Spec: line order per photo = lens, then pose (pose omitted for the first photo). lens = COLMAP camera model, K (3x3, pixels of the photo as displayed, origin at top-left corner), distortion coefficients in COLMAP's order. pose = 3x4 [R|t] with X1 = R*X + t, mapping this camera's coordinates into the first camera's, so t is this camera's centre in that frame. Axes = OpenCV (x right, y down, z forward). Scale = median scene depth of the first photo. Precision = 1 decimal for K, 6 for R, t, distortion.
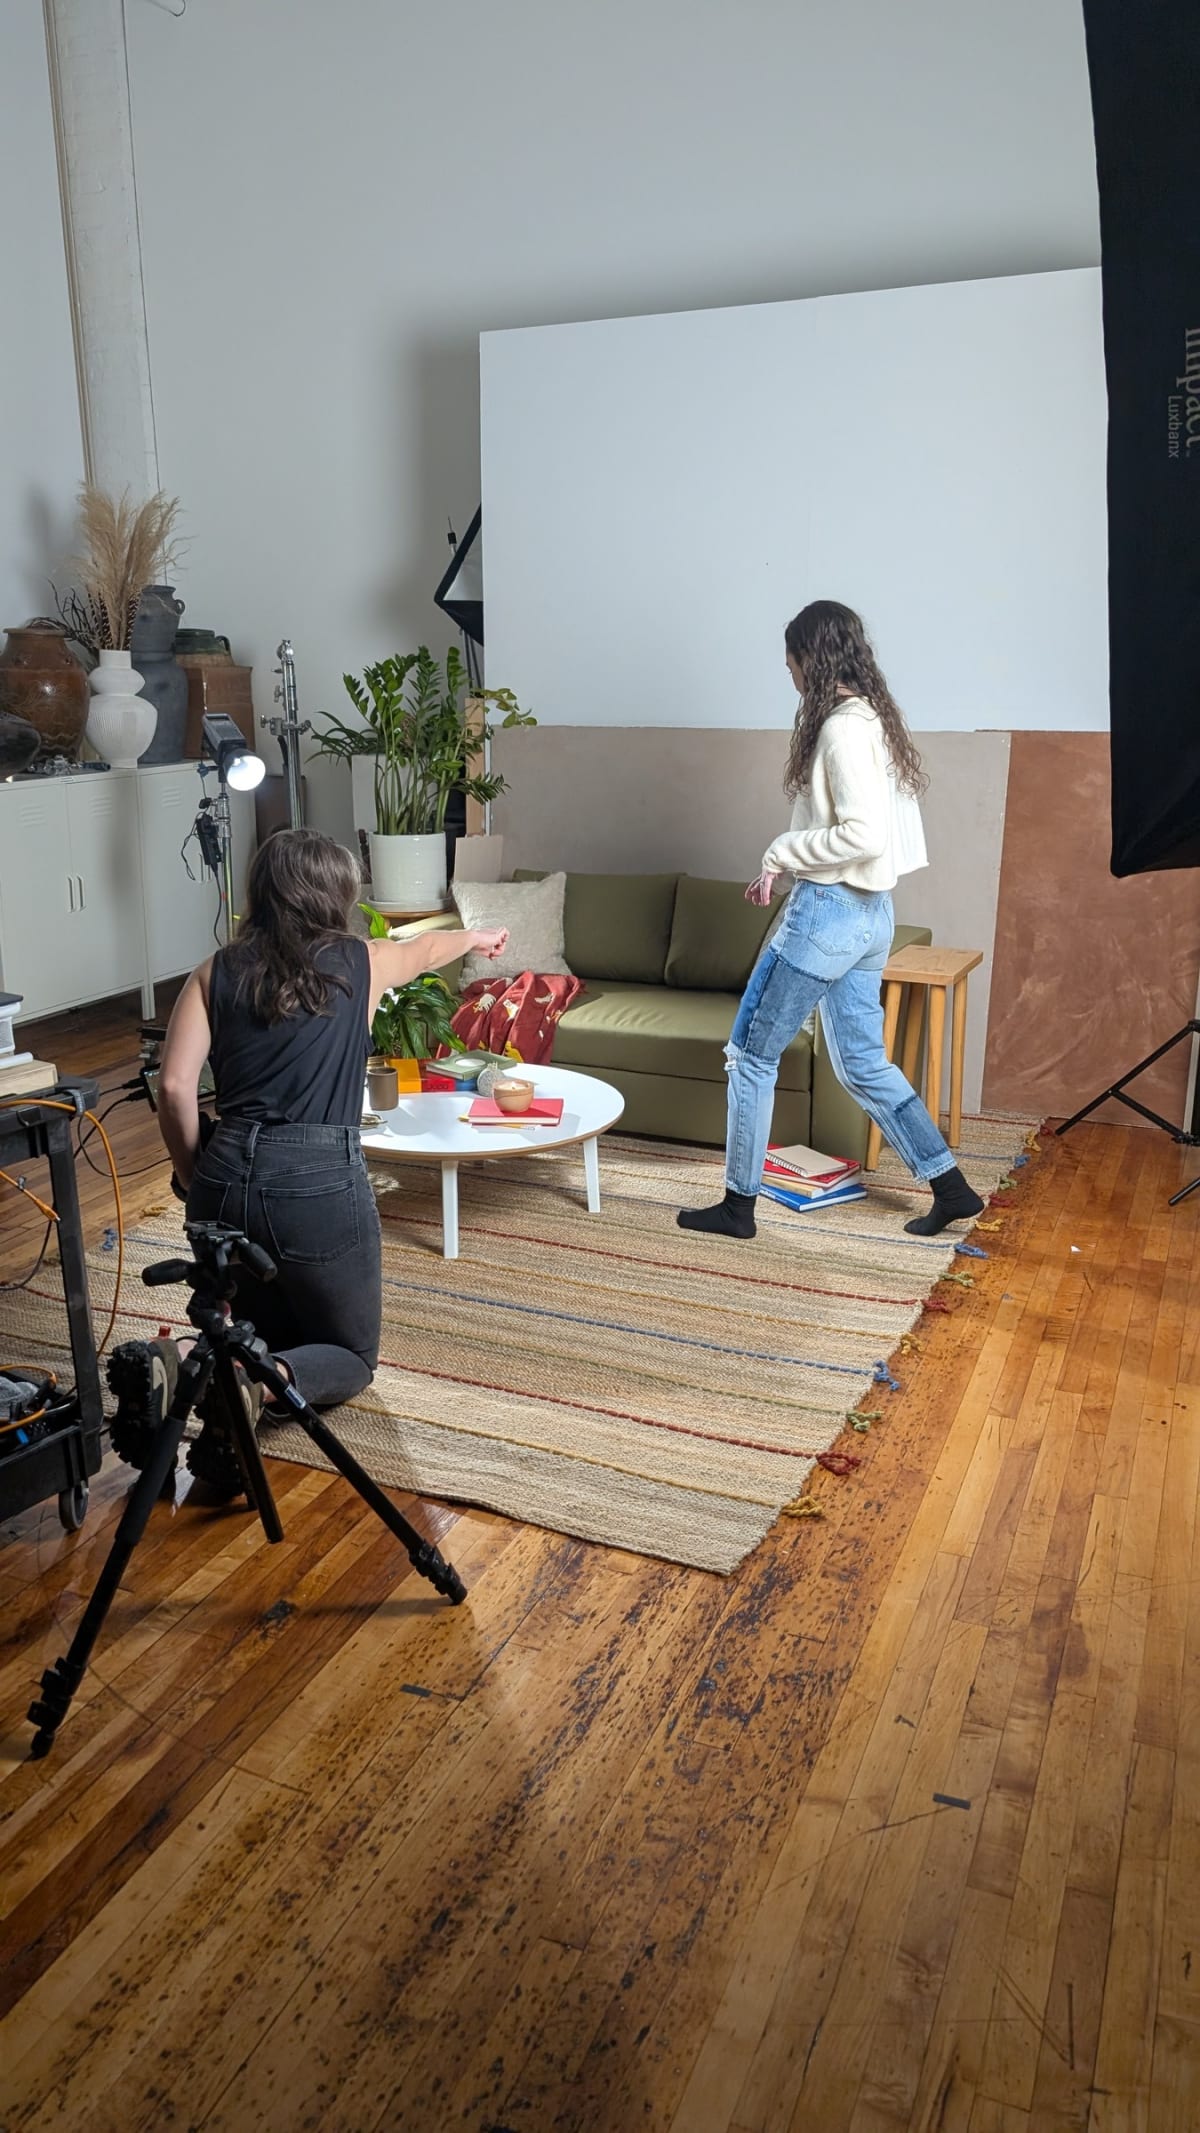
lens RADIAL K [[1535.4, 0, 604.0], [0, 1535.4, 1095.0], [0, 0, 1]] dist [-0.058047, 0.044310]
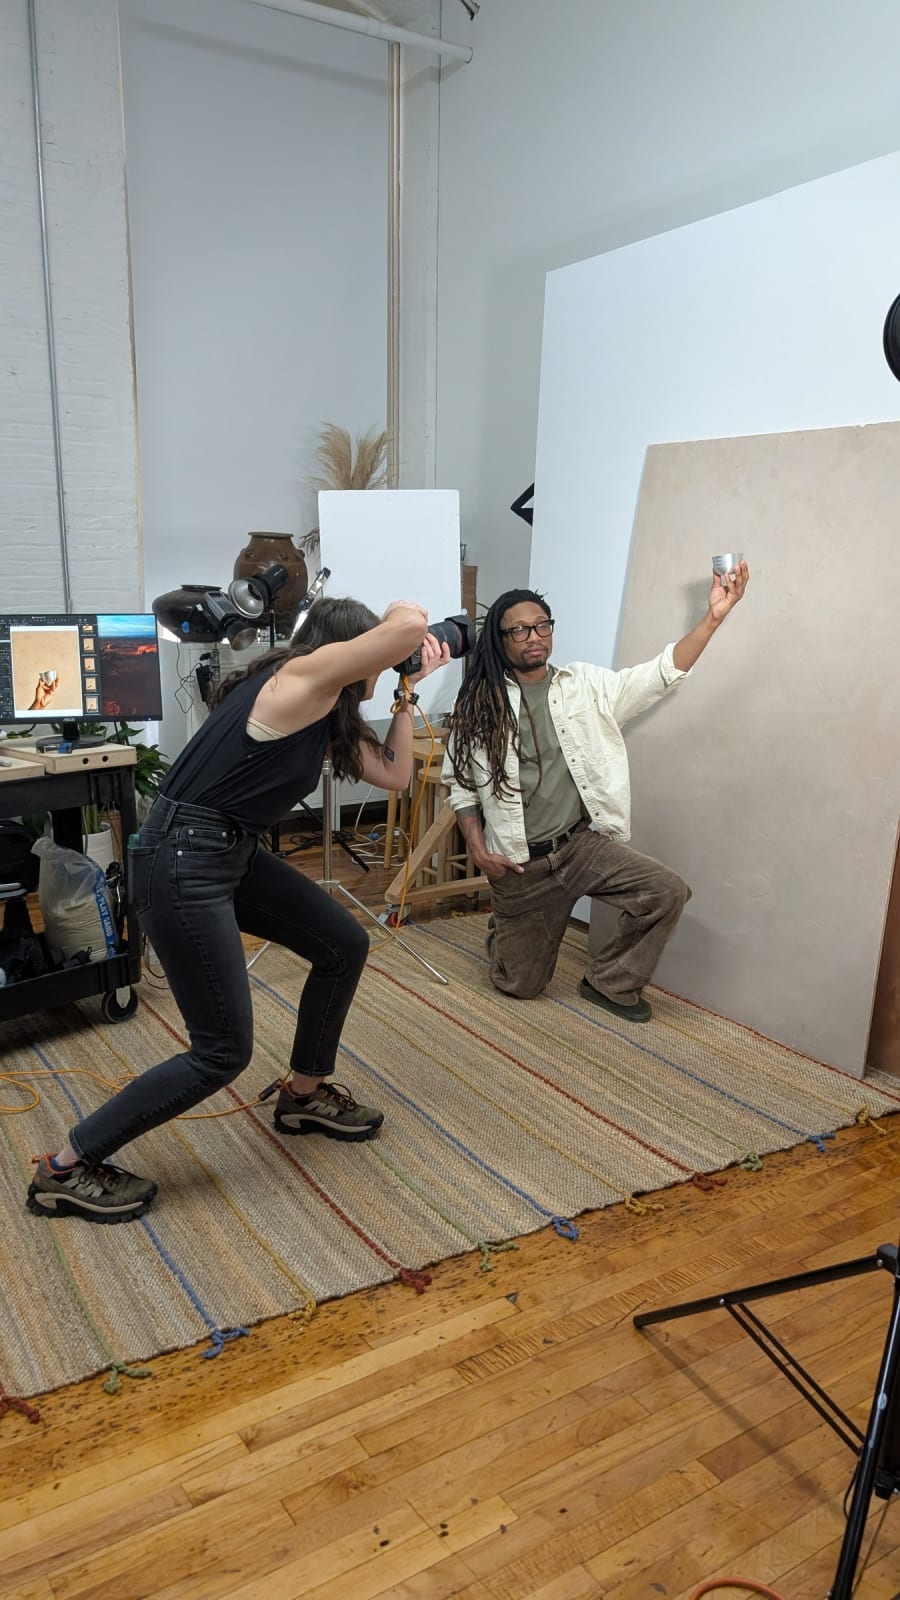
lens RADIAL K [[1151.8, 0, 453.0], [0, 1151.8, 821.4], [0, 0, 1]] dist [-0.058047, 0.044310]
pose [[0.821299, 0.139784, -0.553107, 0.347049], [-0.171607, 0.985148, -0.005844, -0.076319], [0.544076, 0.099717, 0.833090, 0.263954]]
